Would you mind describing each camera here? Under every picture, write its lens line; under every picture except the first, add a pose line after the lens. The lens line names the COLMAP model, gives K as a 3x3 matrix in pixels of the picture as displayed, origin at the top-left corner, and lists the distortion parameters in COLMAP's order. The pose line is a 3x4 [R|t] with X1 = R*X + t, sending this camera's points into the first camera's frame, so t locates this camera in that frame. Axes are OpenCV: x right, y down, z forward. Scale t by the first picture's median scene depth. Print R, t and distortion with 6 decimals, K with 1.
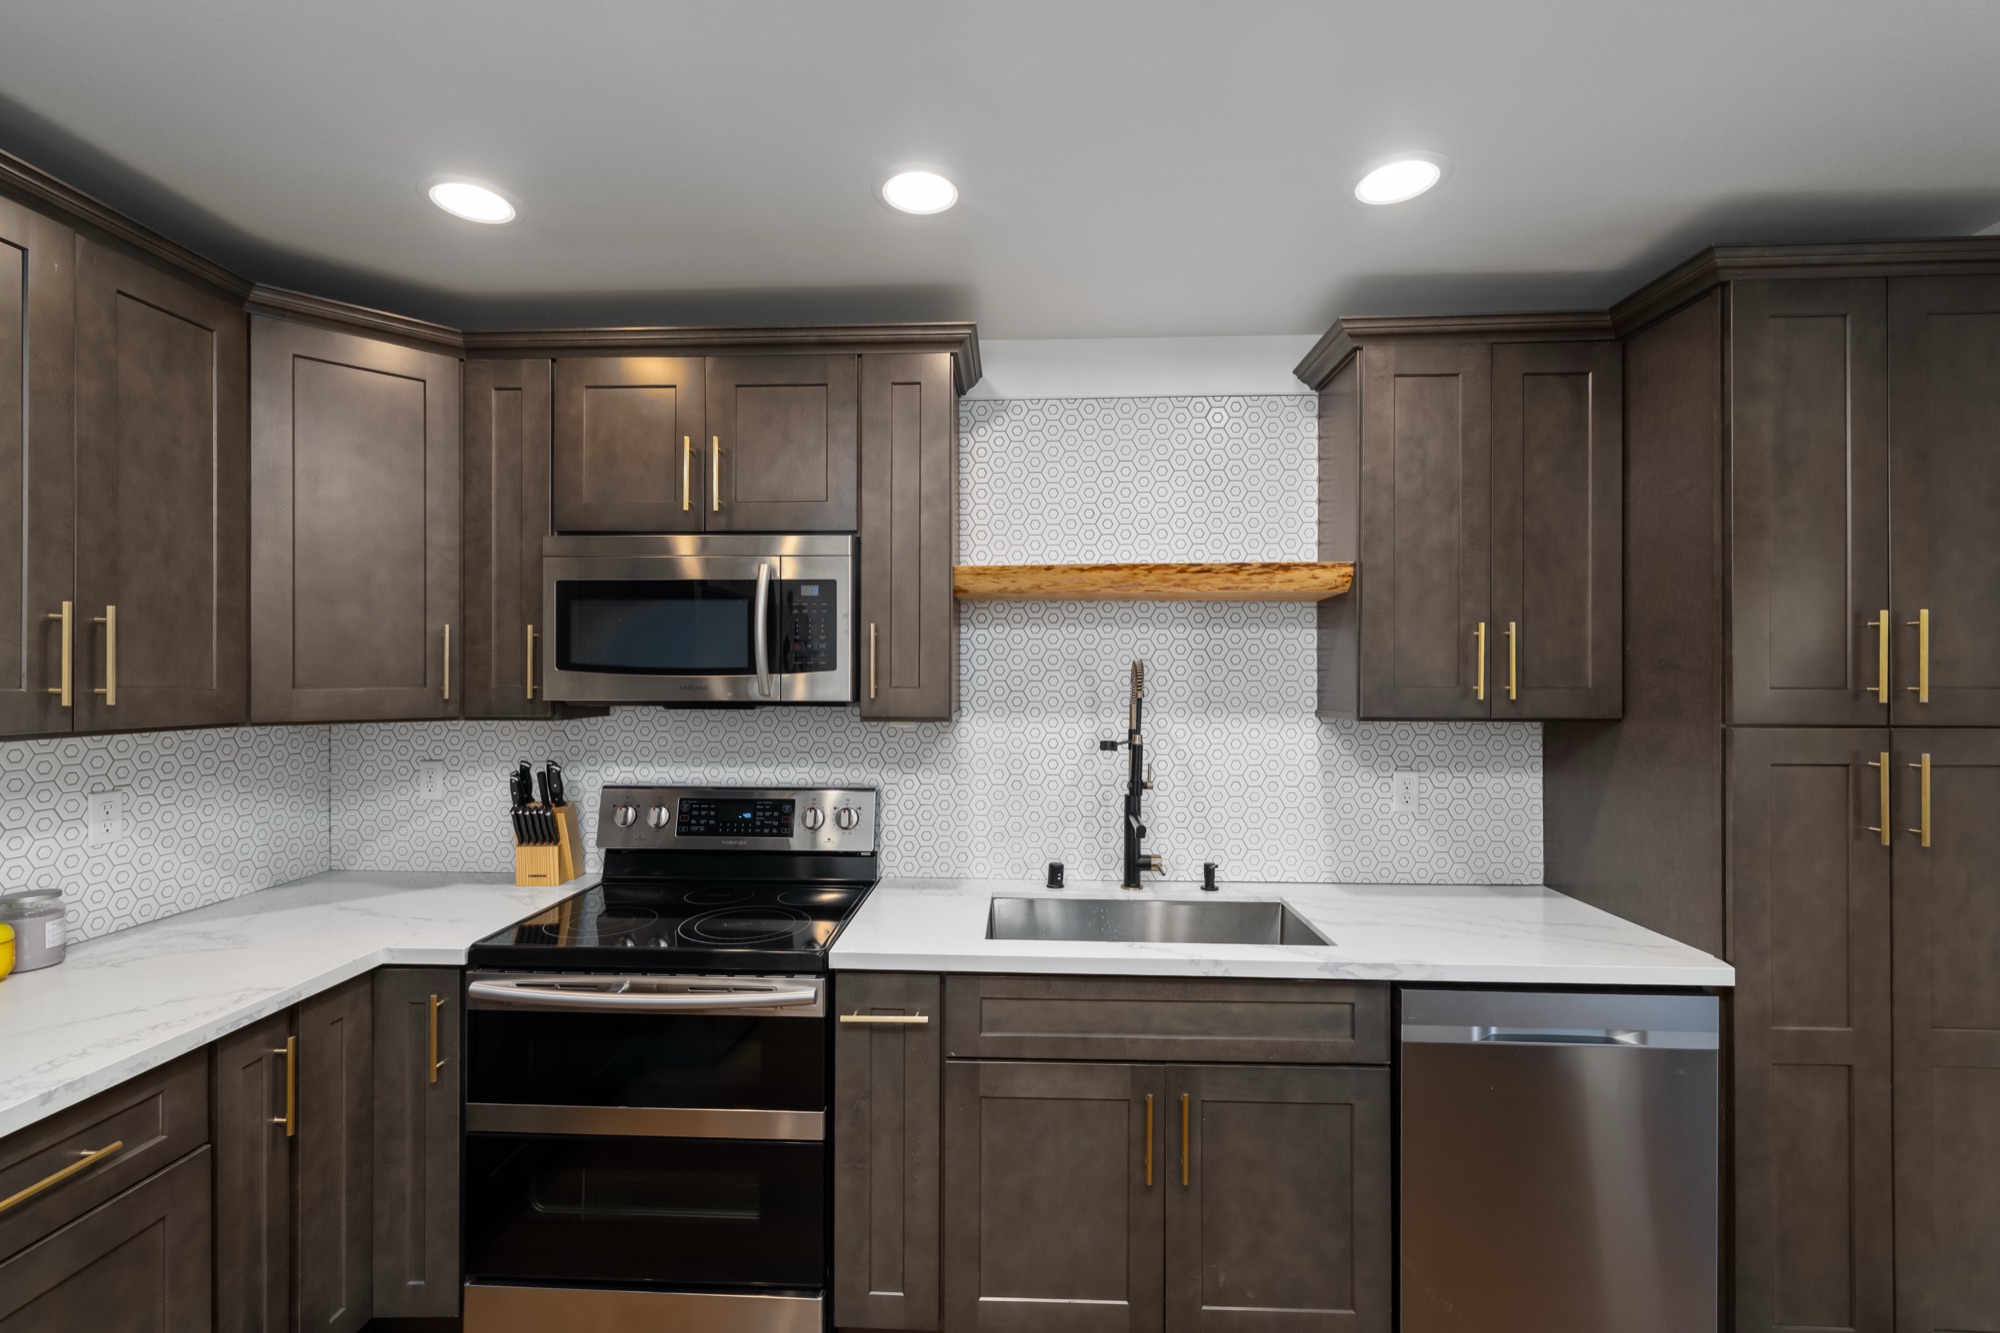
lens RADIAL K [[861.7, 0, 1000.0], [0, 861.7, 666.5], [0, 0, 1]] dist [0.003014, 0.000442]
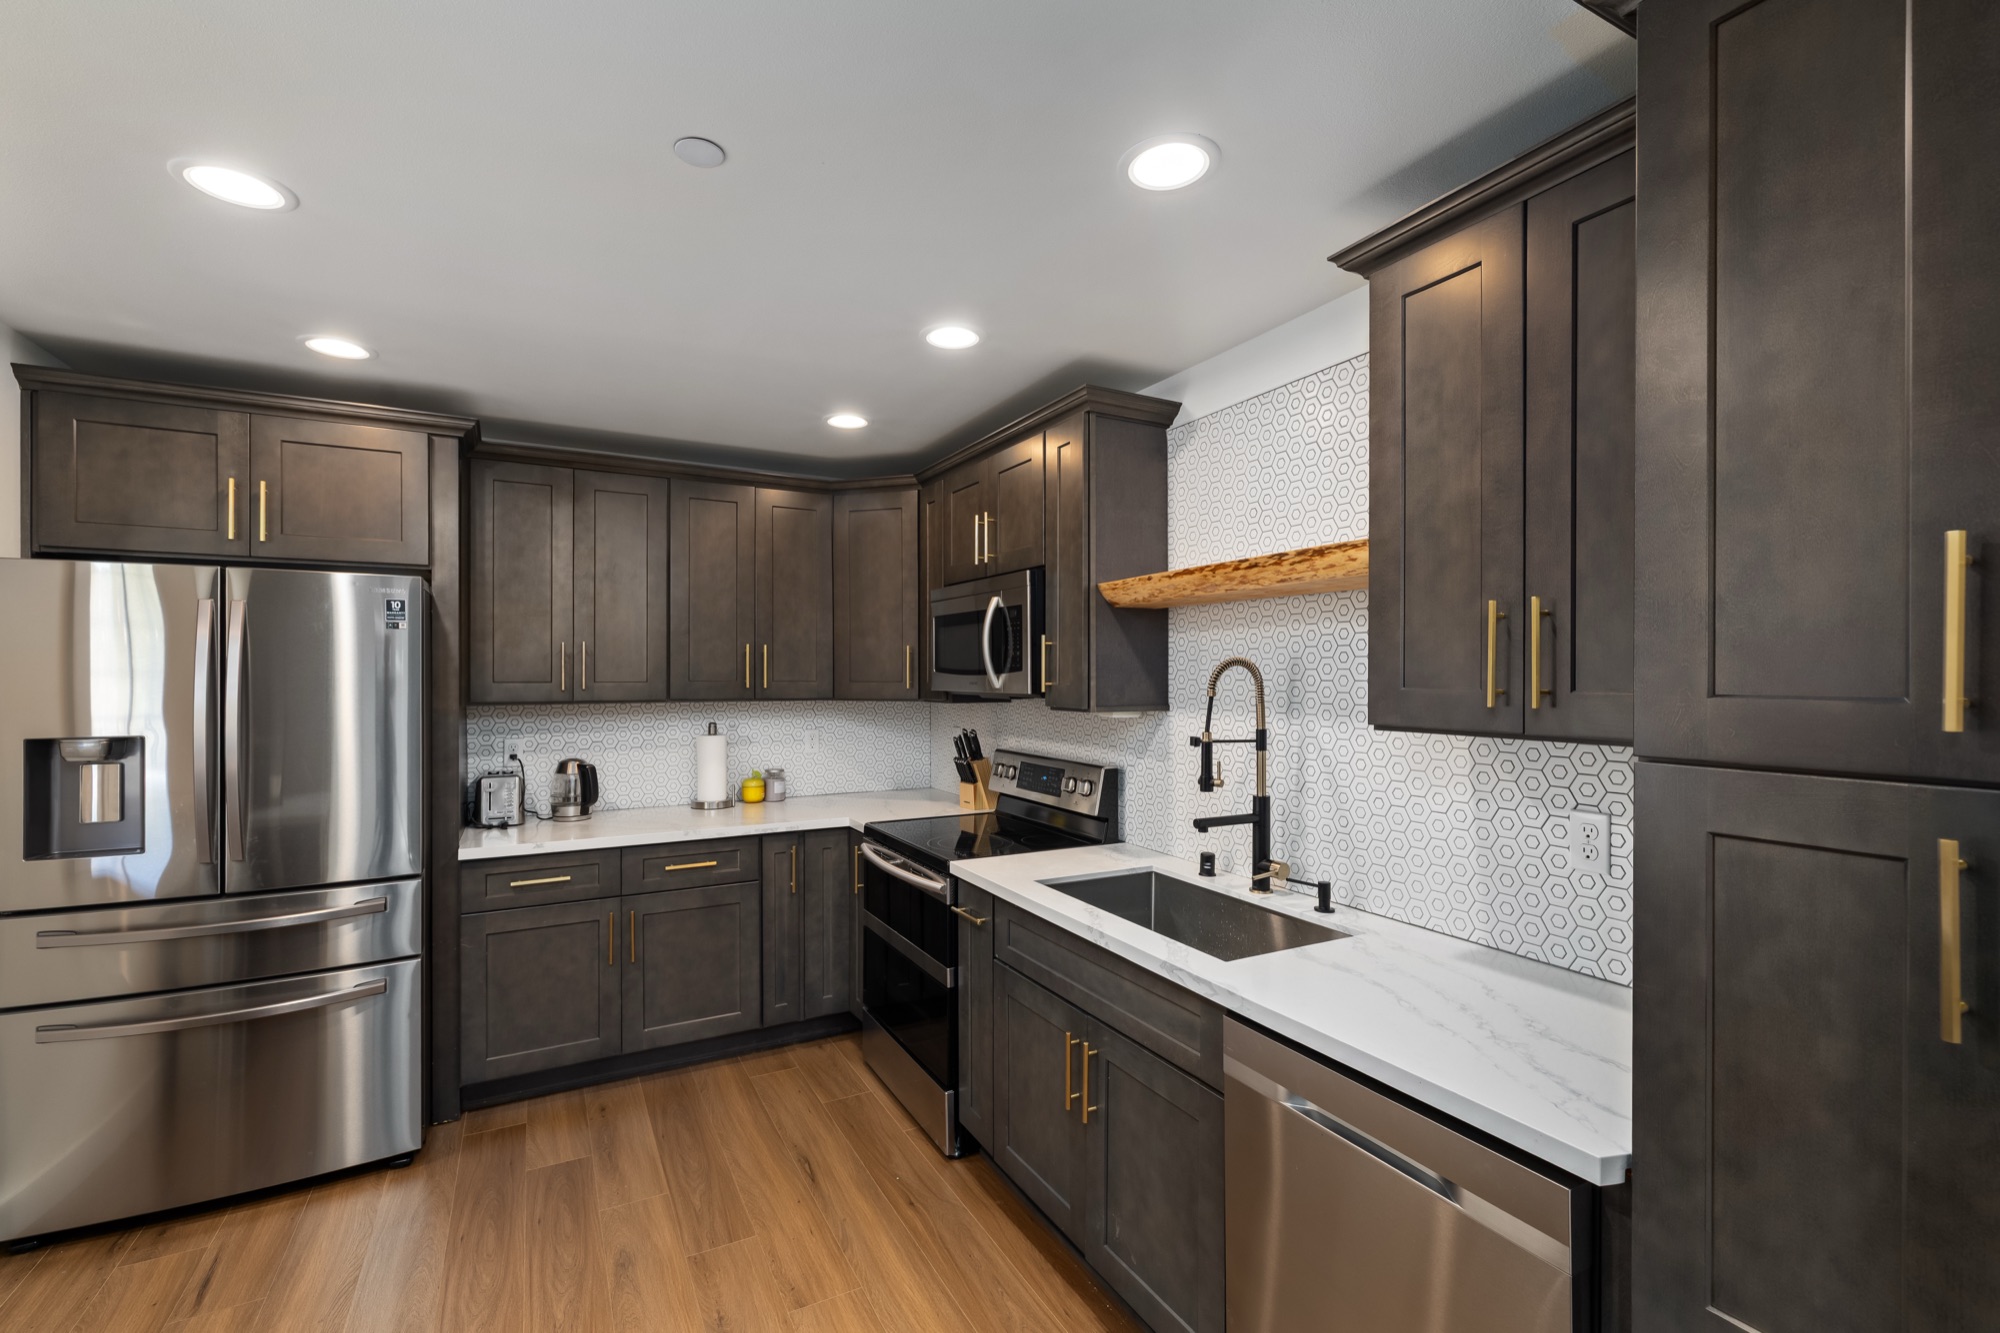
lens RADIAL K [[885.8, 0, 1008.1], [0, 885.8, 661.6], [0, 0, 1]] dist [0.000353, 0.000070]
pose [[0.502162, -0.014270, -0.864656, 0.955125], [0.008894, 0.999896, -0.011337, 0.004911], [0.864728, -0.001998, 0.502236, 0.266745]]
